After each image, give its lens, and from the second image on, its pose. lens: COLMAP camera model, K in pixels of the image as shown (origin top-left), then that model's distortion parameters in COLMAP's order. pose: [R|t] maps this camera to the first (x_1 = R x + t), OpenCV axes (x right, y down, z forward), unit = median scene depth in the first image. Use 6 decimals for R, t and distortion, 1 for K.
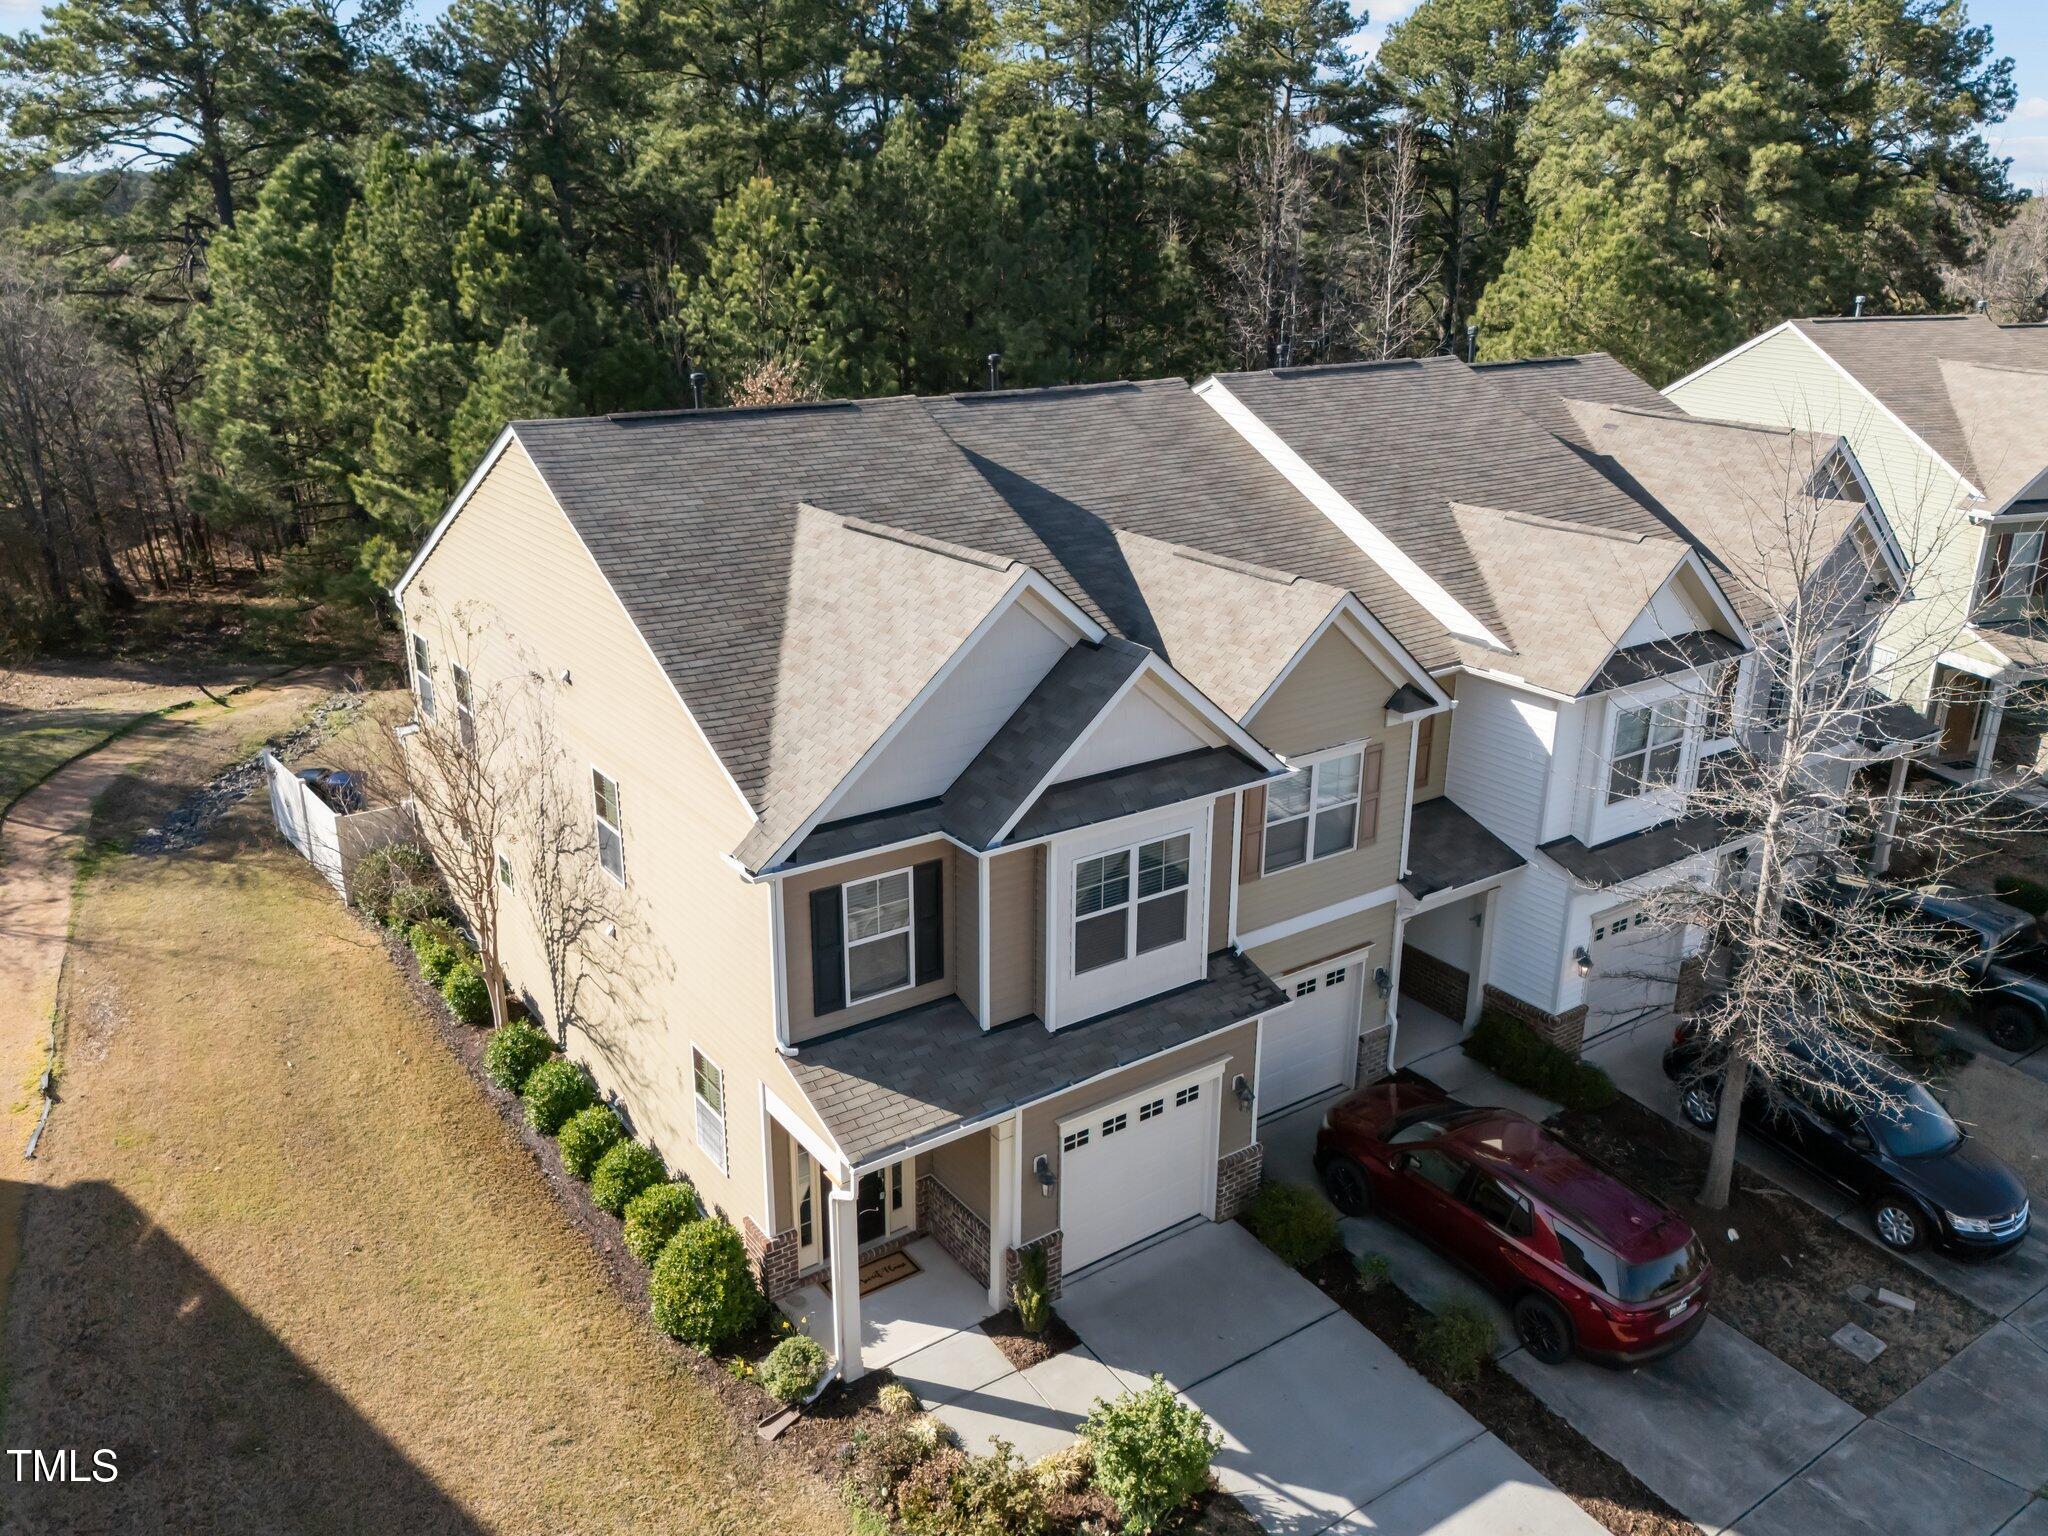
lens RADIAL K [[1547.2, 0, 1024.0], [0, 1547.2, 768.0], [0, 0, 1]] dist [0.058135, -0.020220]
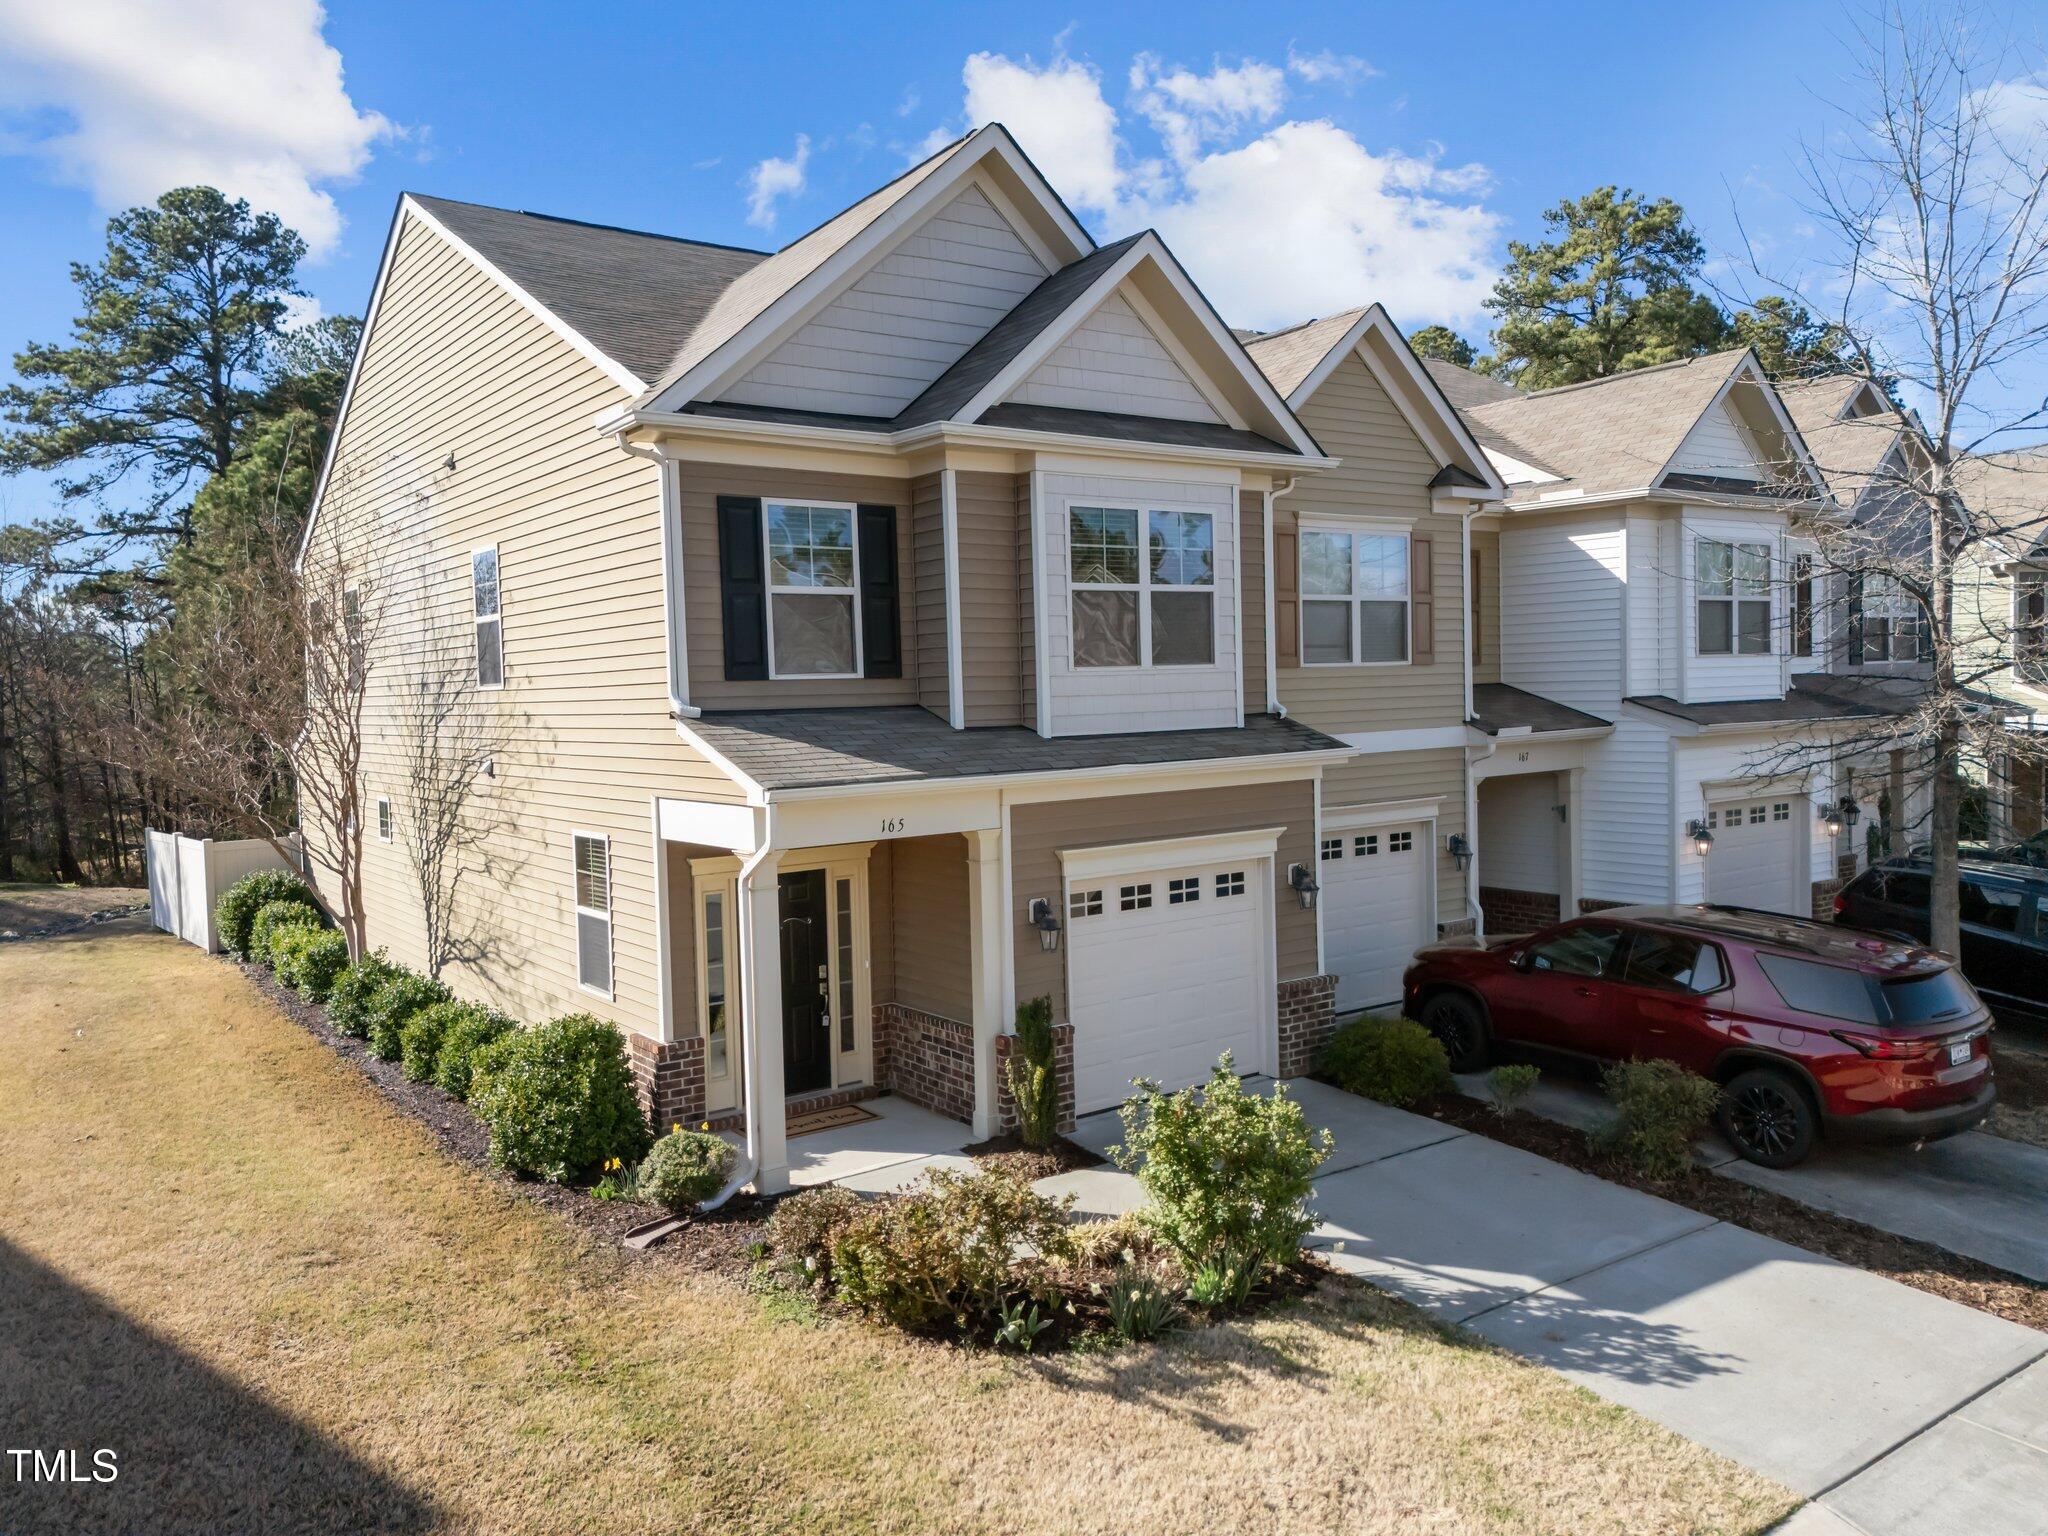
lens RADIAL K [[1489.1, 0, 1024.0], [0, 1489.1, 768.0], [0, 0, 1]] dist [0.067621, -0.045228]
pose [[0.999346, -0.033965, 0.012406, -0.002544], [0.036075, 0.959986, -0.277714, 0.376128], [-0.002477, 0.277980, 0.960584, 0.304464]]
